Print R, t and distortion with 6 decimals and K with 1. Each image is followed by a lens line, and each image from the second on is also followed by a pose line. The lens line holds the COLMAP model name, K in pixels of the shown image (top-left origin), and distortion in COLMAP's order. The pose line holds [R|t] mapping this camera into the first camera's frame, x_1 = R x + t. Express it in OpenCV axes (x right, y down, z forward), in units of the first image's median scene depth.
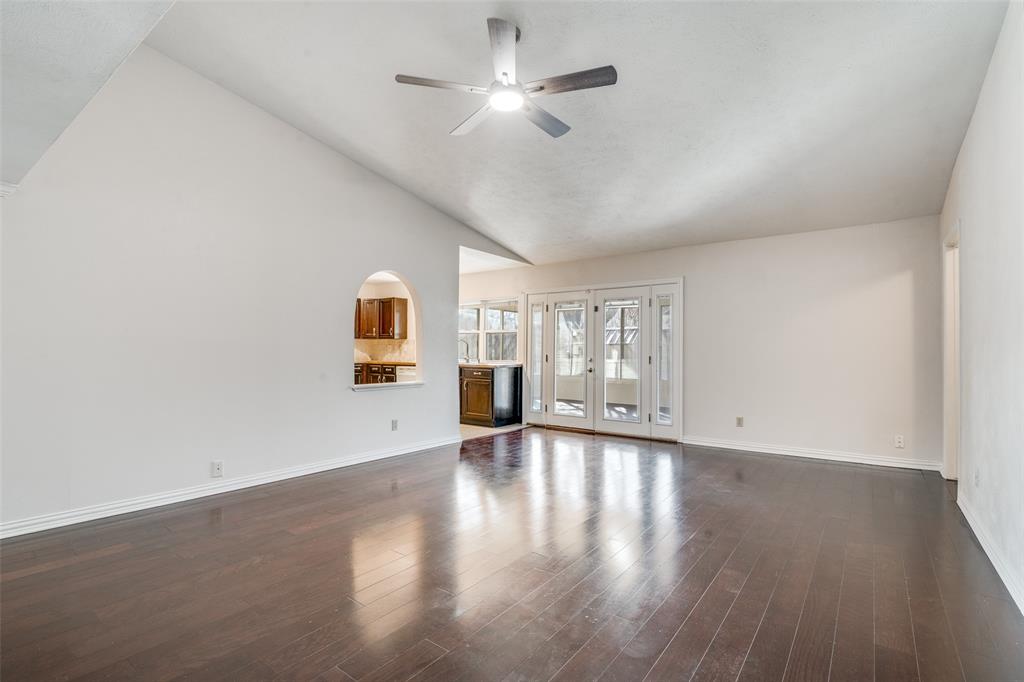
lens RADIAL K [[475.3, 0, 508.2], [0, 475.3, 343.8], [0, 0, 1]] dist [-0.011918, 0.000128]
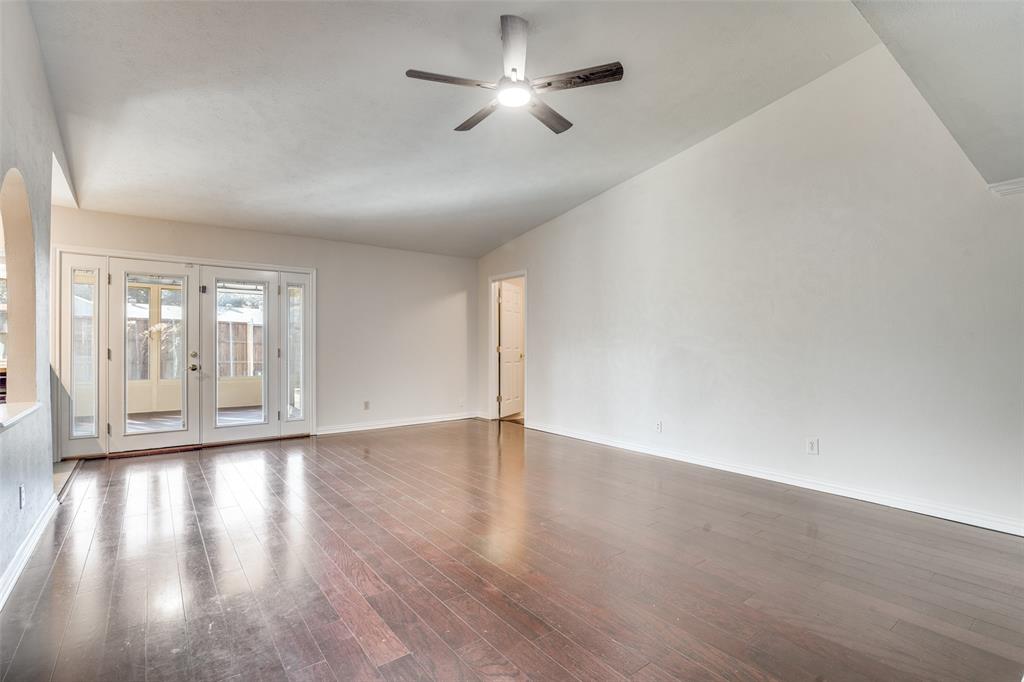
lens RADIAL K [[475.3, 0, 503.3], [0, 475.3, 346.7], [0, 0, 1]] dist [-0.011918, 0.000128]
pose [[0.297603, -0.006980, 0.954664, -0.412198], [-0.013728, 0.999839, 0.011590, 0.005357], [-0.954591, -0.016555, 0.297459, 0.289891]]
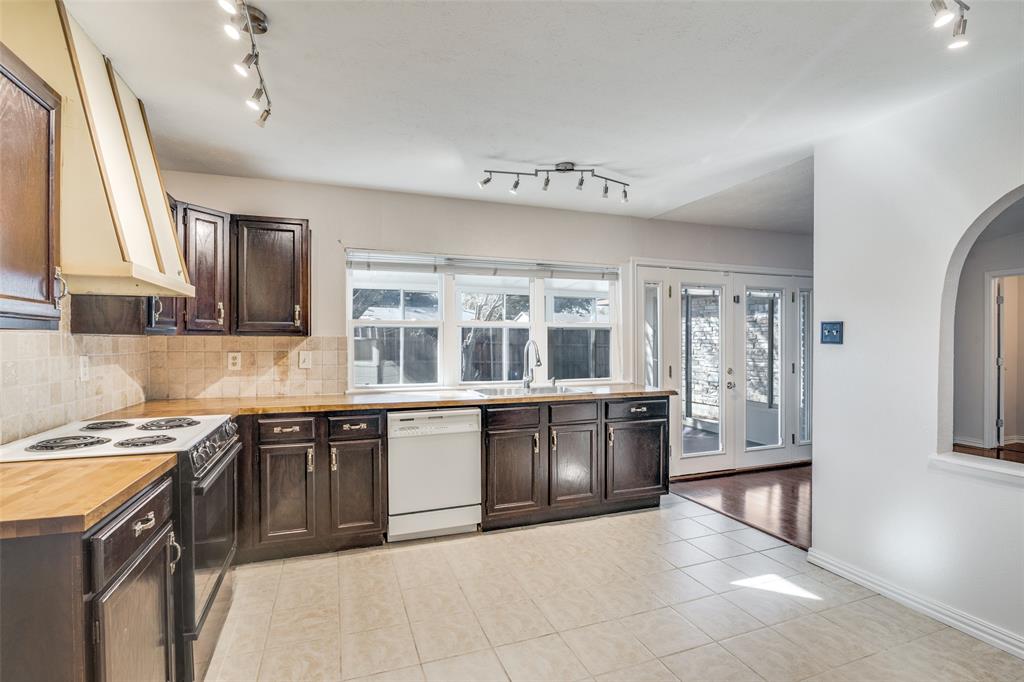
lens RADIAL K [[475.3, 0, 509.2], [0, 475.3, 344.3], [0, 0, 1]] dist [-0.011918, 0.000128]
pose [[0.548150, -0.009381, 0.836328, -0.595370], [-0.007855, 0.999835, 0.016363, -0.014695], [-0.836343, -0.015539, 0.547986, 0.888877]]
